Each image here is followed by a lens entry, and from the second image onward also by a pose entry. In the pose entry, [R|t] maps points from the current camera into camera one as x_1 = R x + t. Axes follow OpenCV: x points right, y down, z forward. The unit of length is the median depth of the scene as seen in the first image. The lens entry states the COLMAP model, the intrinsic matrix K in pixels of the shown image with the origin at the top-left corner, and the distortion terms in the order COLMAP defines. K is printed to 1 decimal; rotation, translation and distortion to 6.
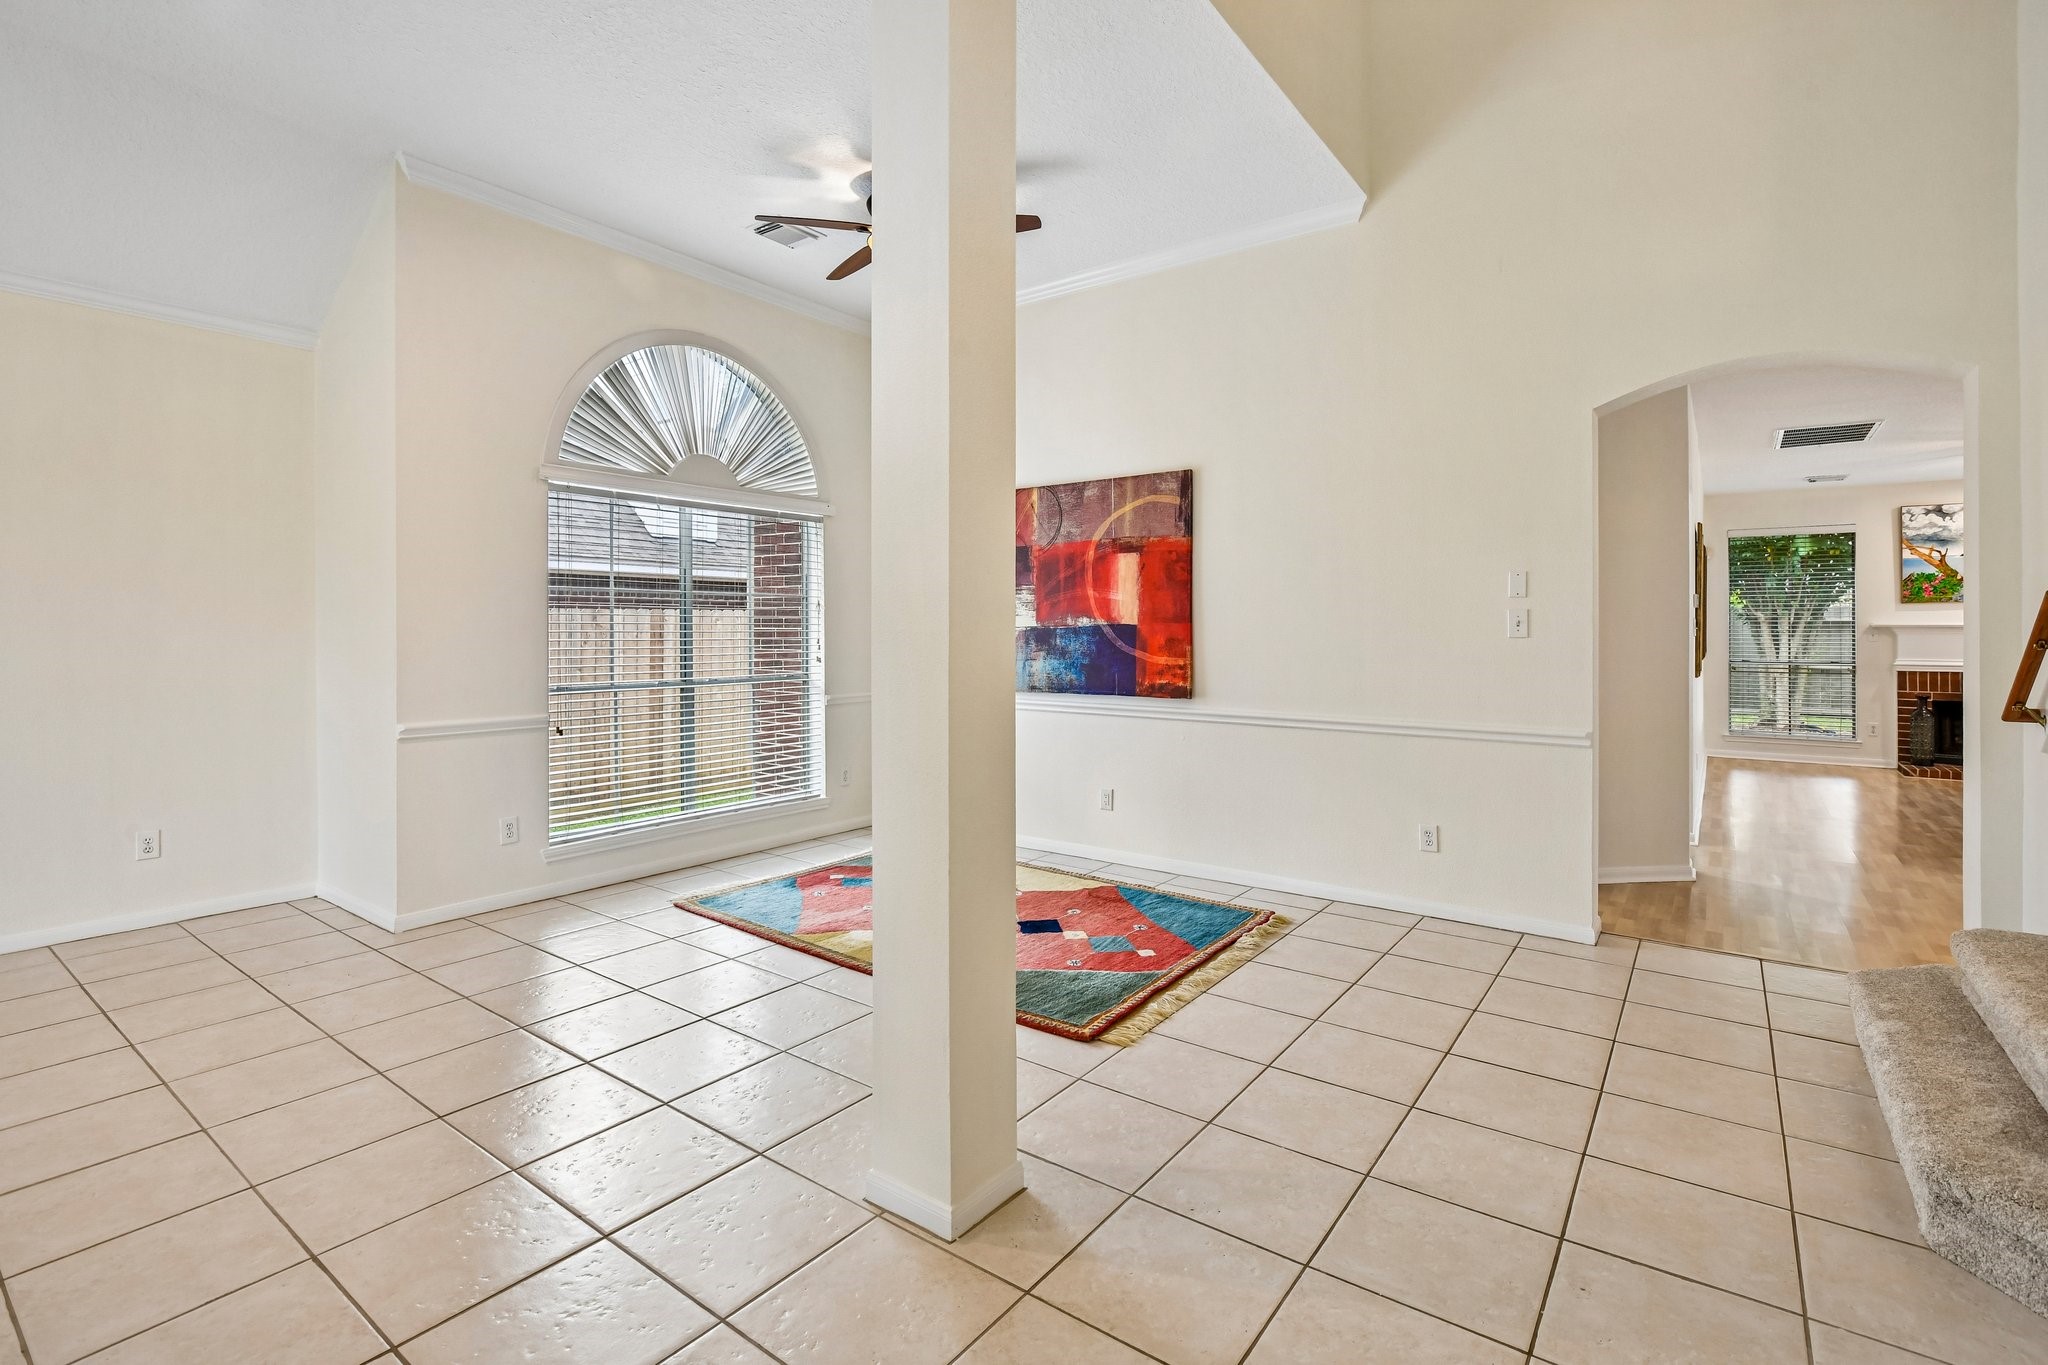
lens RADIAL K [[940.6, 0, 1021.3], [0, 940.6, 634.6], [0, 0, 1]] dist [0.002185, -0.013034]
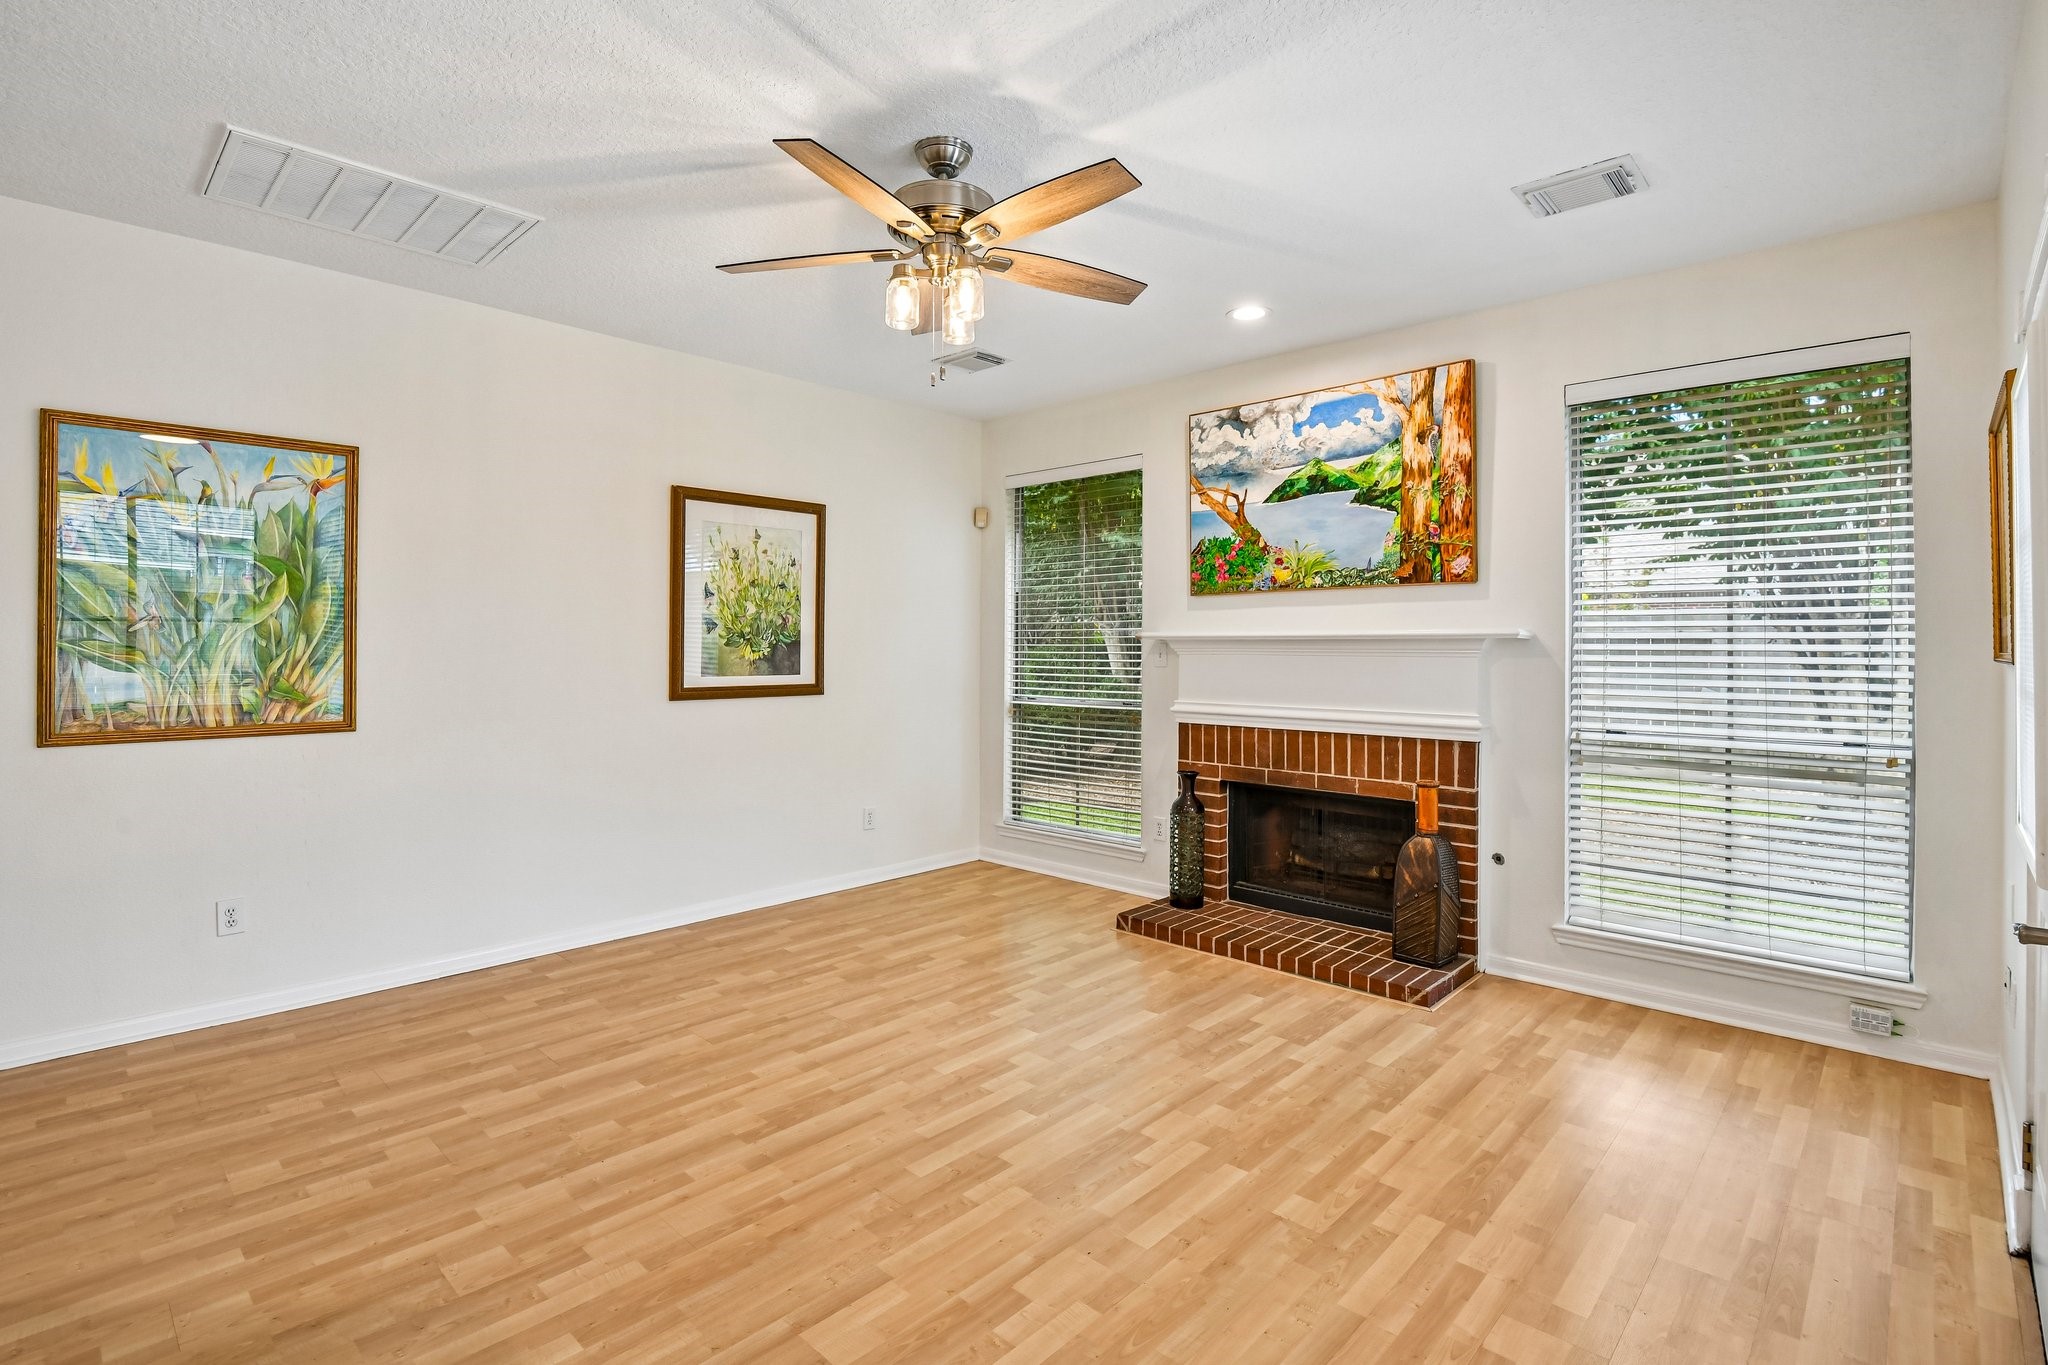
lens RADIAL K [[964.6, 0, 1015.4], [0, 964.6, 637.4], [0, 0, 1]] dist [-0.002011, -0.012637]
pose [[0.992413, 0.009448, -0.122584, 0.915485], [-0.010712, 0.999896, -0.009664, -0.003242], [0.122480, 0.010904, 0.992411, 0.440083]]
